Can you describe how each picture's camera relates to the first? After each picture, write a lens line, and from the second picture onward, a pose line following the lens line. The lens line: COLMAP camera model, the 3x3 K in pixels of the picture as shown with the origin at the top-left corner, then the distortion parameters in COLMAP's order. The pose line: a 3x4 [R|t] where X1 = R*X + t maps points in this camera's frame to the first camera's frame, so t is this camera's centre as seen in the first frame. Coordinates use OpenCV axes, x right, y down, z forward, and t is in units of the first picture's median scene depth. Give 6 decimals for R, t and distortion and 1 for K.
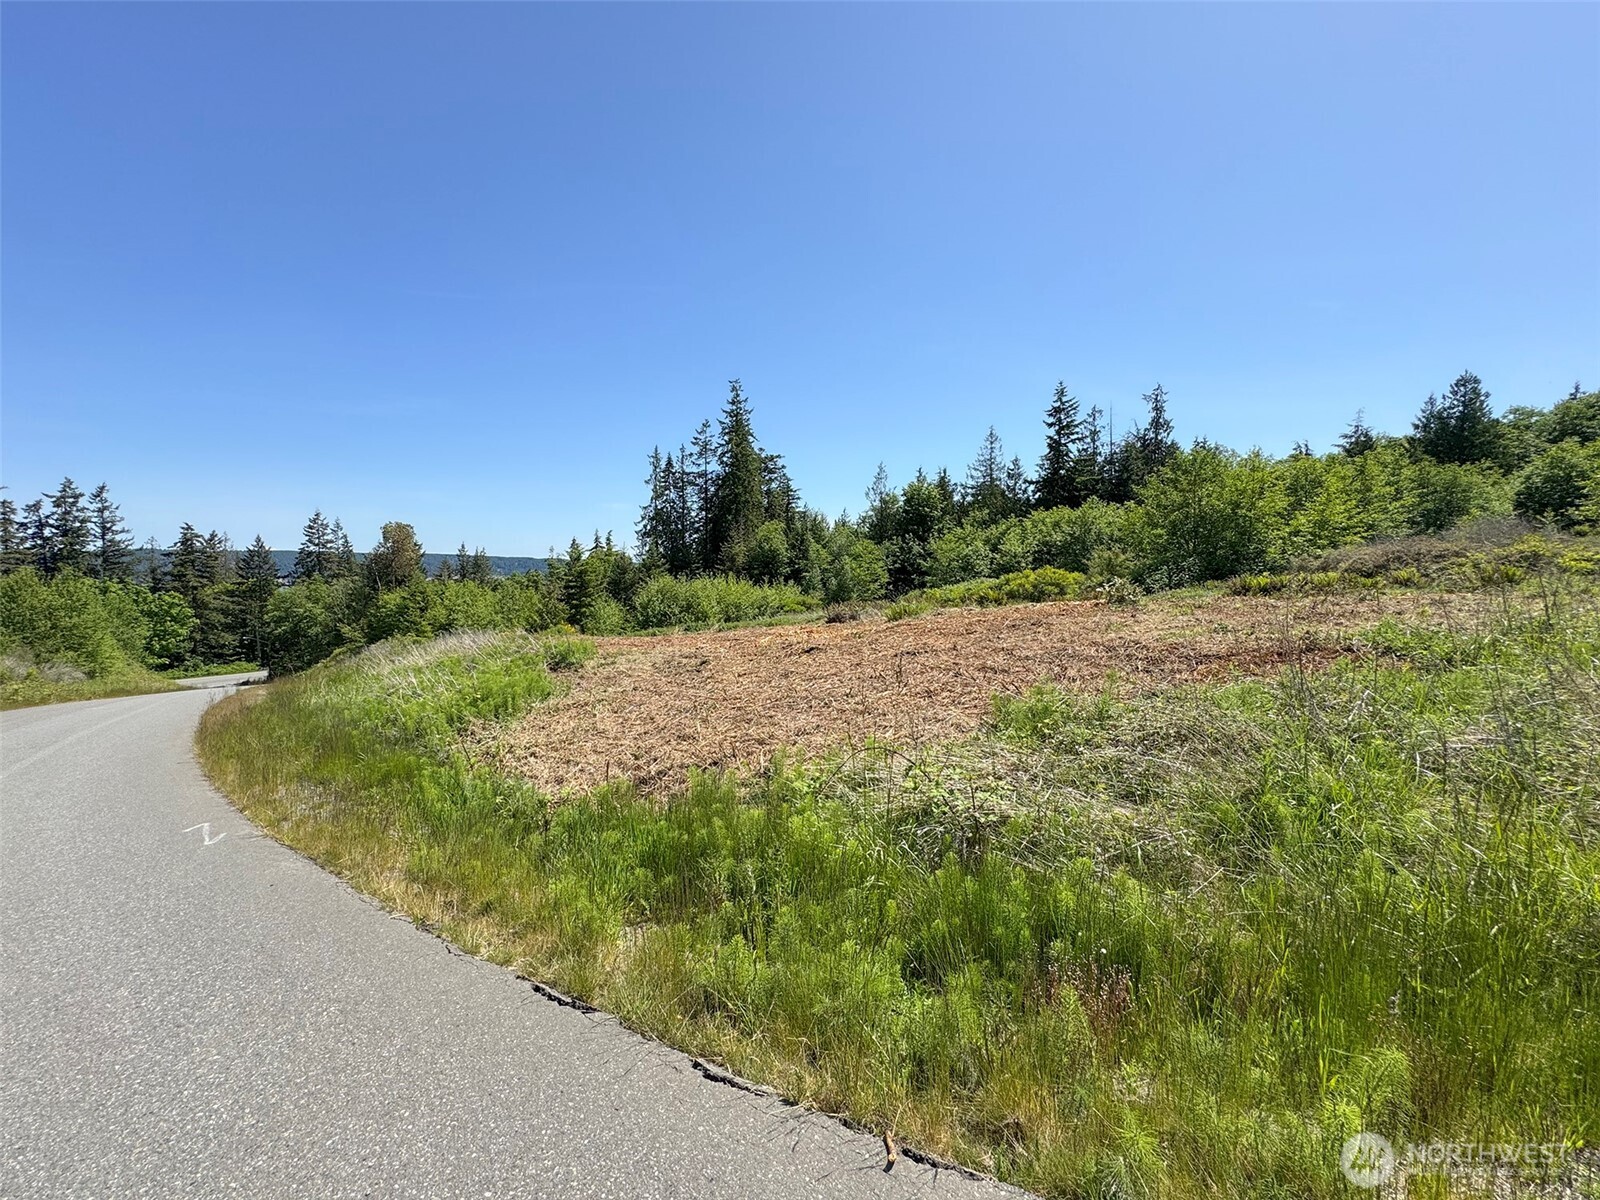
lens RADIAL K [[636.0, 0, 800.0], [0, 636.0, 600.0], [0, 0, 1]] dist [-0.003406, 0.000513]
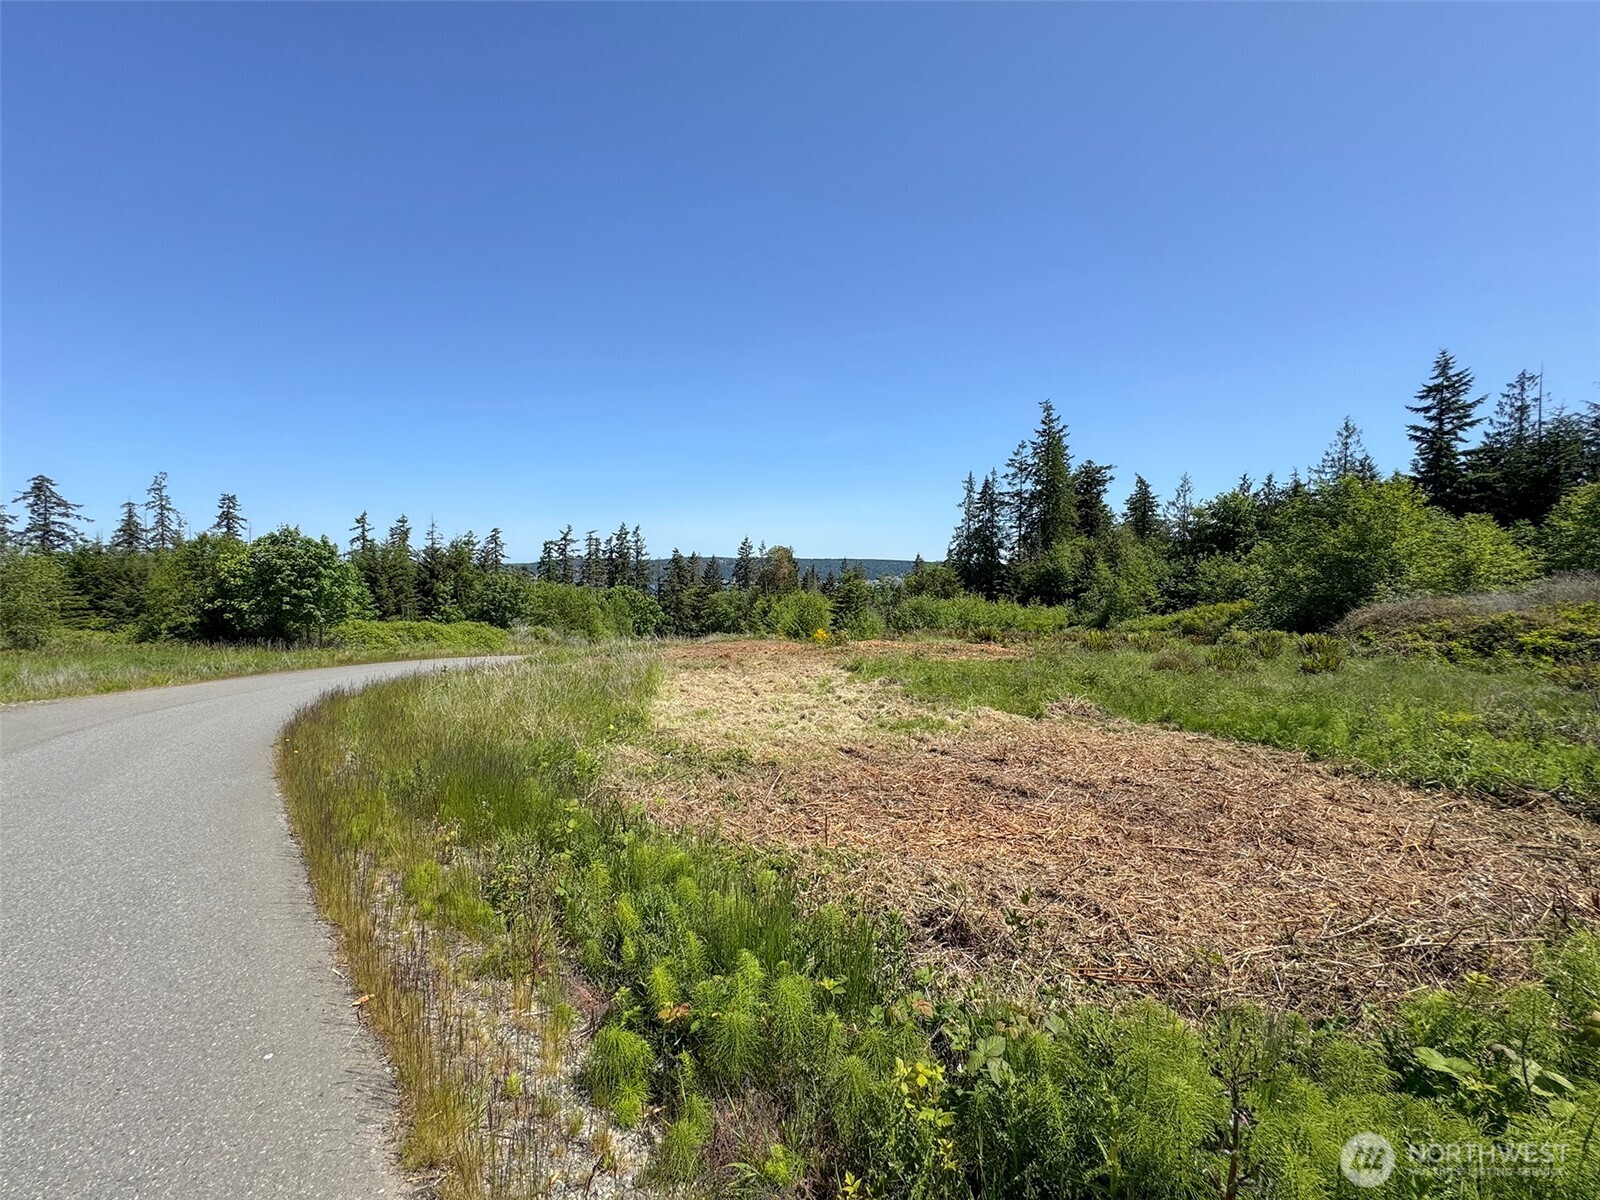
lens RADIAL K [[636.0, 0, 800.0], [0, 636.0, 600.0], [0, 0, 1]] dist [-0.003406, 0.000513]
pose [[0.803504, 0.032268, -0.594425, 0.244345], [-0.036605, 0.999318, 0.004767, -0.019770], [0.594173, 0.017928, 0.804137, -0.063218]]
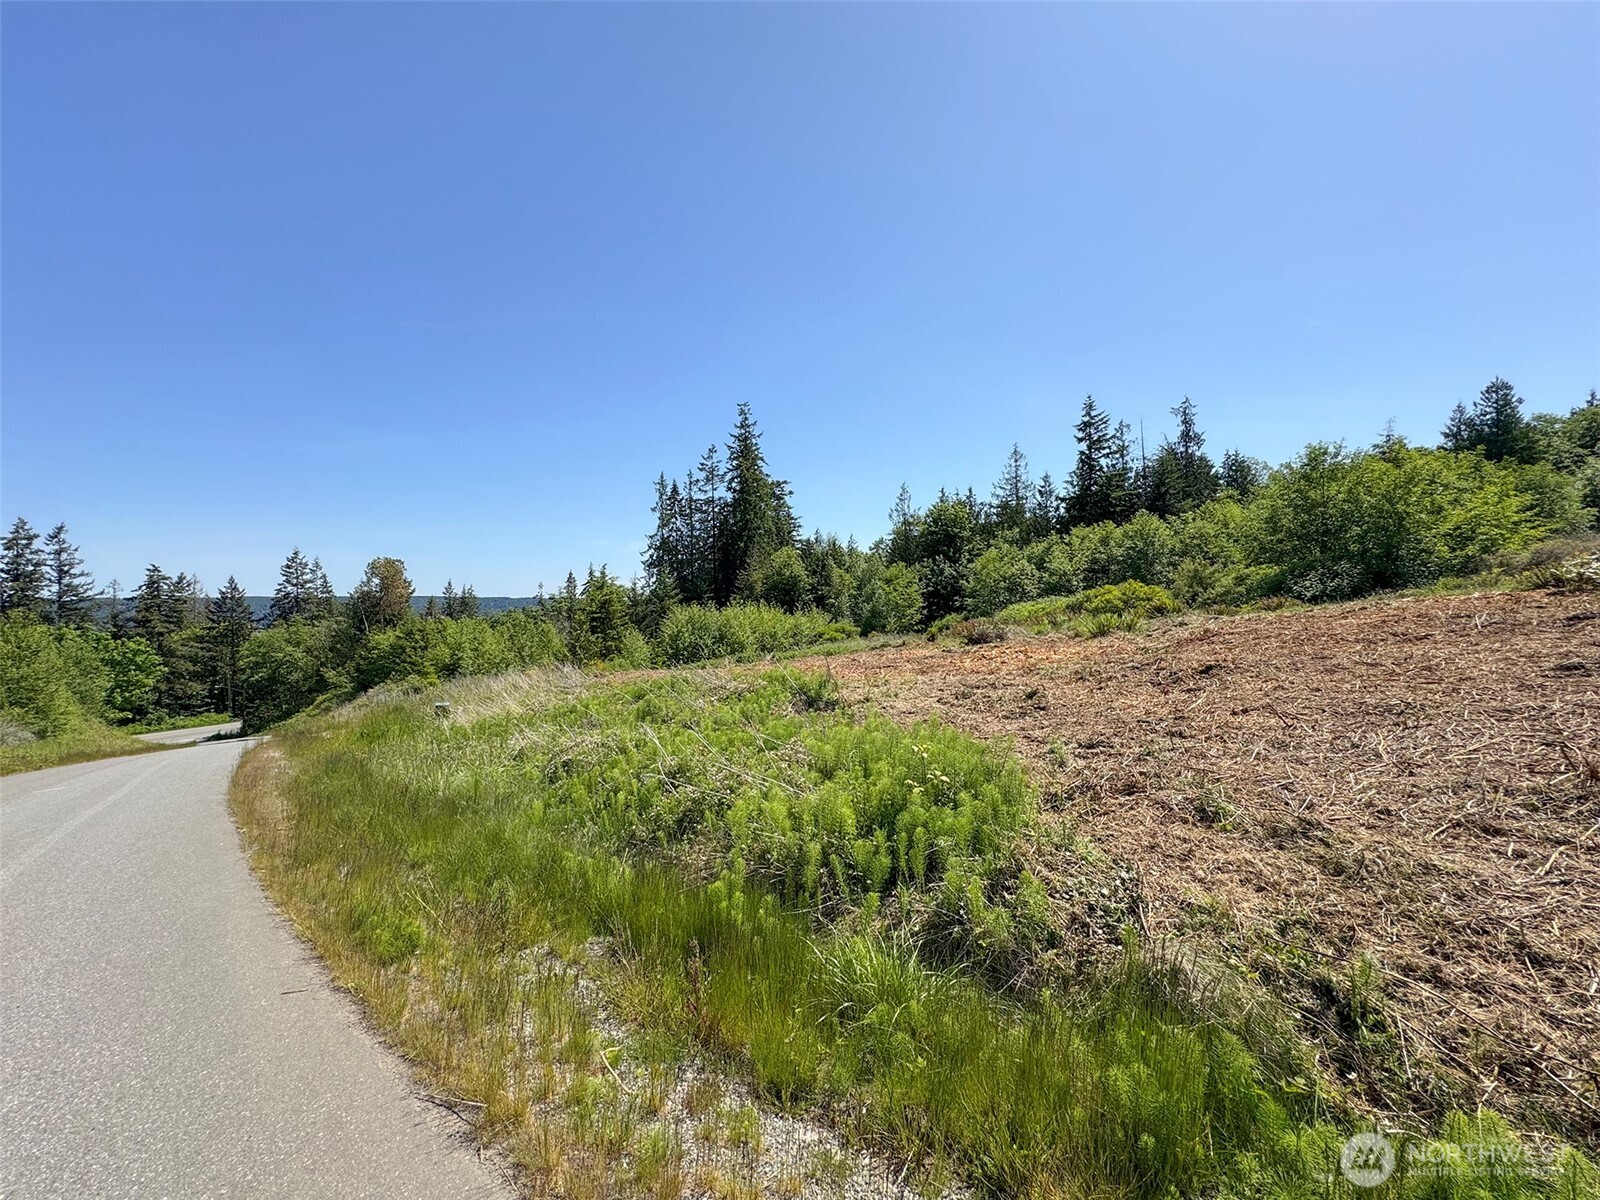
lens RADIAL K [[636.0, 0, 800.0], [0, 636.0, 600.0], [0, 0, 1]] dist [-0.003406, 0.000513]
pose [[0.999133, -0.025712, 0.032752, -0.068429], [0.027363, 0.998324, -0.050995, 0.004980], [-0.031386, 0.051847, 0.998162, 0.060378]]
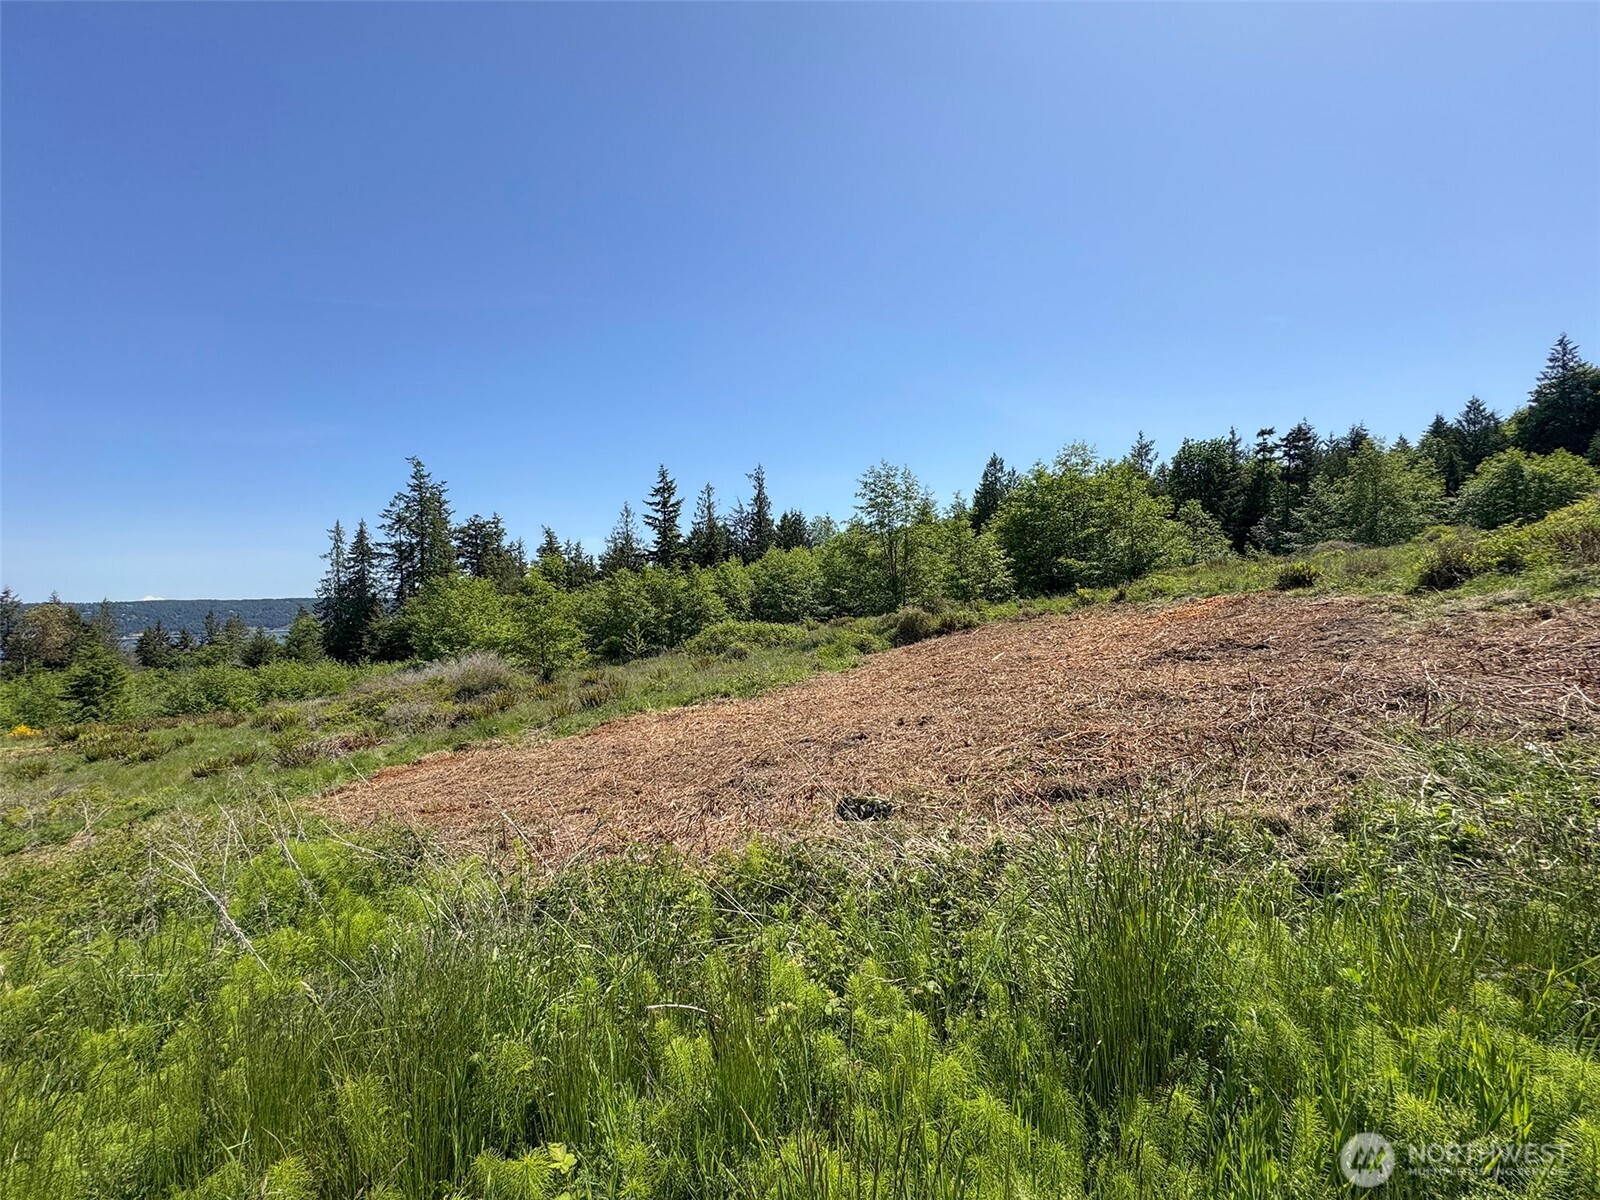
lens RADIAL K [[636.0, 0, 800.0], [0, 636.0, 600.0], [0, 0, 1]] dist [-0.003406, 0.000513]
pose [[0.994325, -0.035758, 0.100198, 0.515183], [0.040368, 0.998200, -0.044364, -0.048101], [-0.098431, 0.048157, 0.993978, -0.111706]]
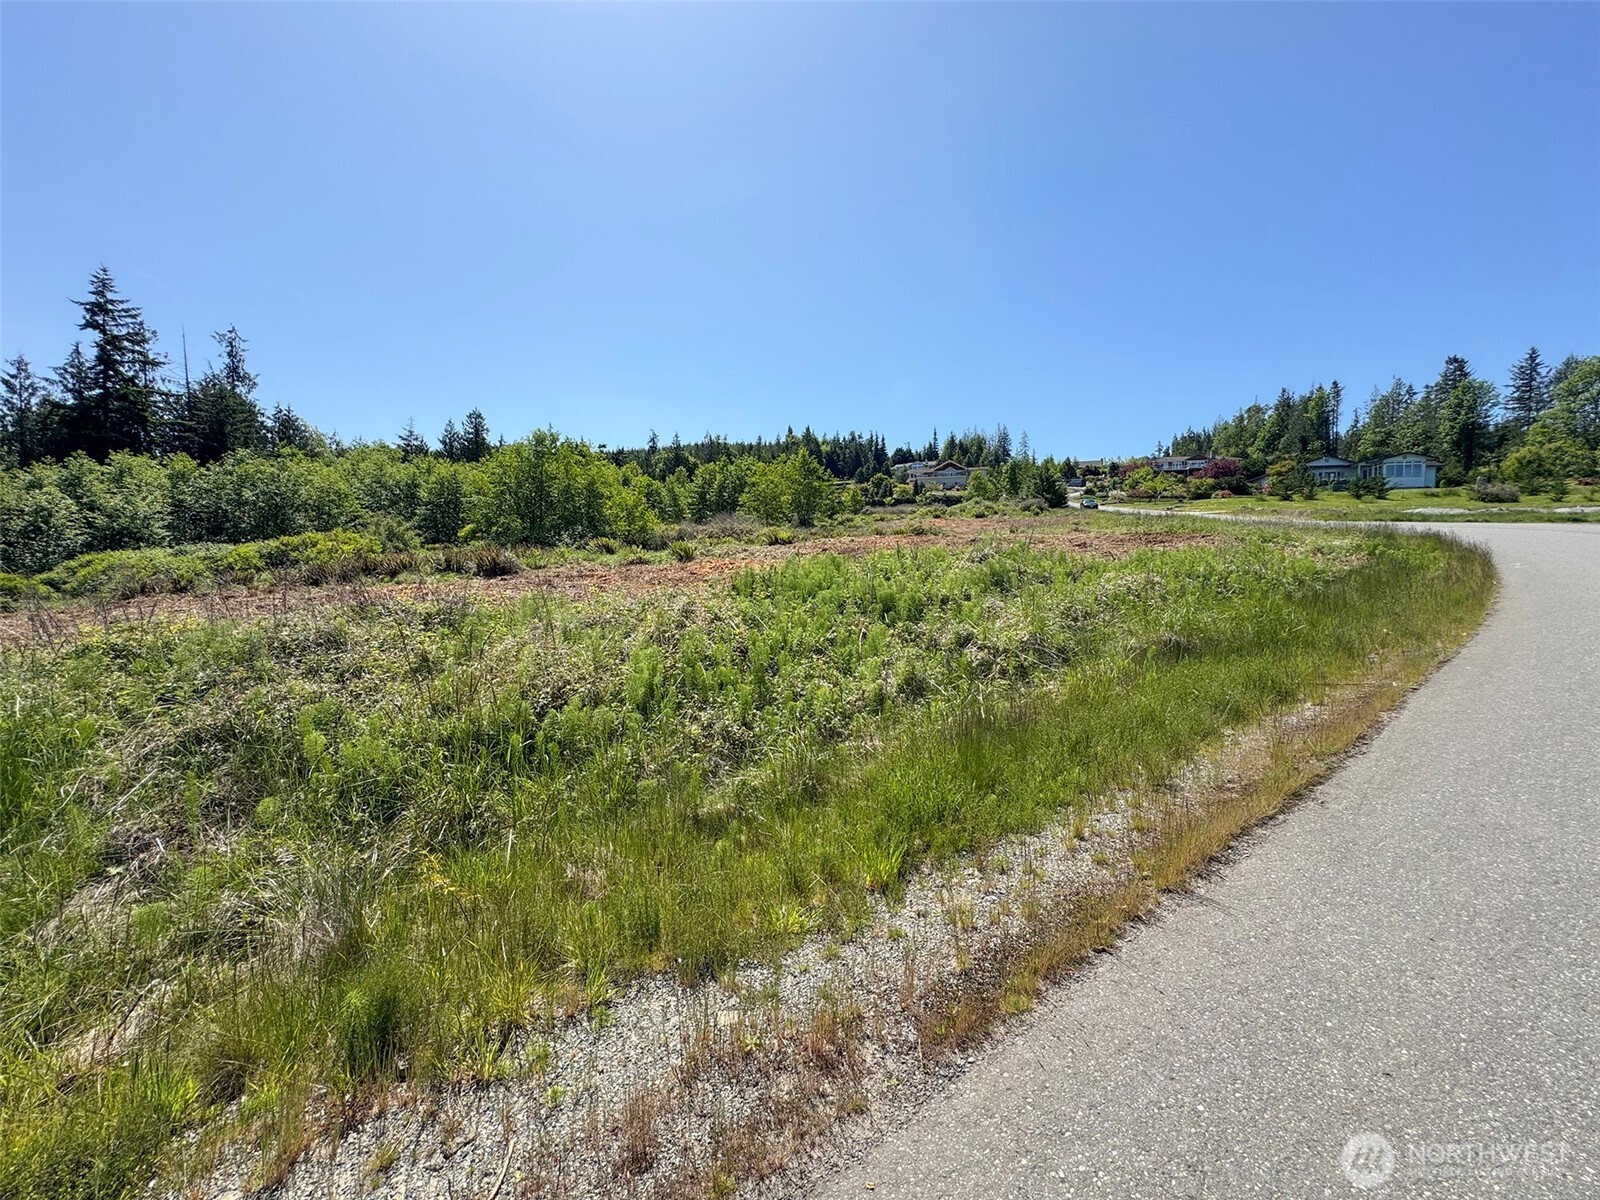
lens RADIAL K [[636.0, 0, 800.0], [0, 636.0, 600.0], [0, 0, 1]] dist [-0.003406, 0.000513]
pose [[0.081471, -0.040860, 0.995838, -0.212719], [0.044087, 0.998329, 0.037355, 0.018397], [-0.995700, 0.040861, 0.083136, 0.209308]]
